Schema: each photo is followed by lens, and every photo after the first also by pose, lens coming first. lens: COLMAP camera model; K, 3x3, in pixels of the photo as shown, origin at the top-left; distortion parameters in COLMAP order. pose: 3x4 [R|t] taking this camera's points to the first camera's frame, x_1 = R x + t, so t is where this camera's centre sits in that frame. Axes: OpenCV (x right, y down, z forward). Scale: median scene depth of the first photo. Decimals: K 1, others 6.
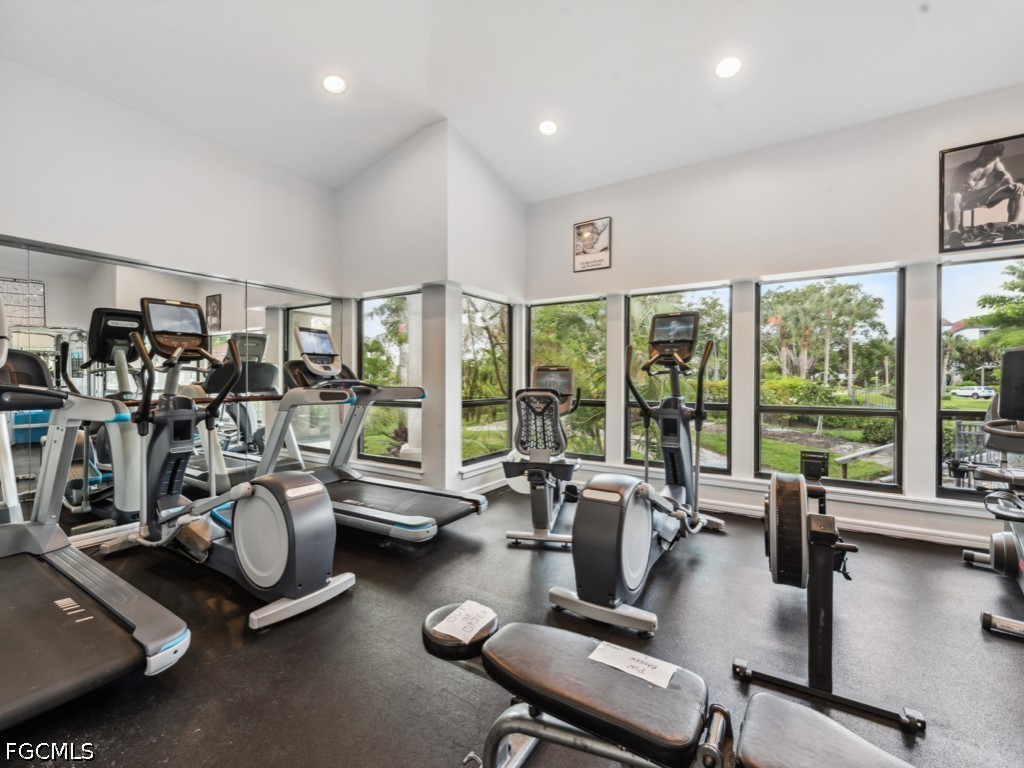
lens RADIAL K [[445.0, 0, 511.5], [0, 445.0, 381.3], [0, 0, 1]] dist [-0.001987, 0.000022]
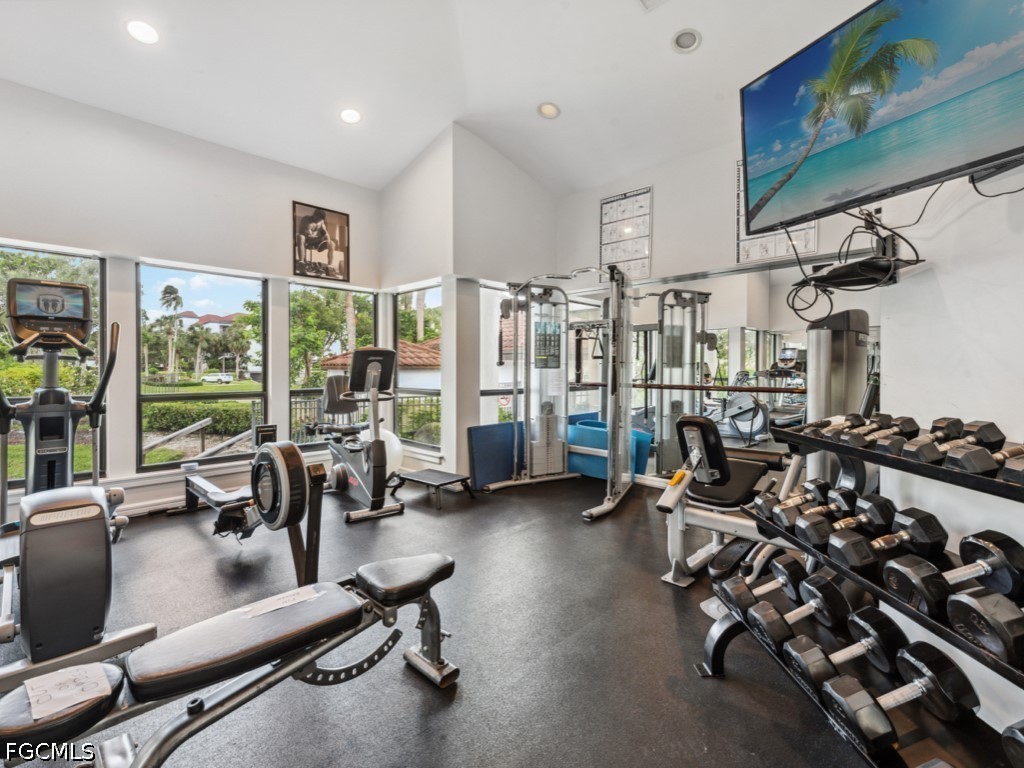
lens RADIAL K [[468.2, 0, 509.9], [0, 468.2, 376.9], [0, 0, 1]] dist [0.004382, -0.000909]
pose [[0.205440, -0.018836, 0.978489, -0.328416], [0.002534, 0.999822, 0.018714, 0.000065], [-0.978667, -0.001366, 0.205451, 0.047852]]
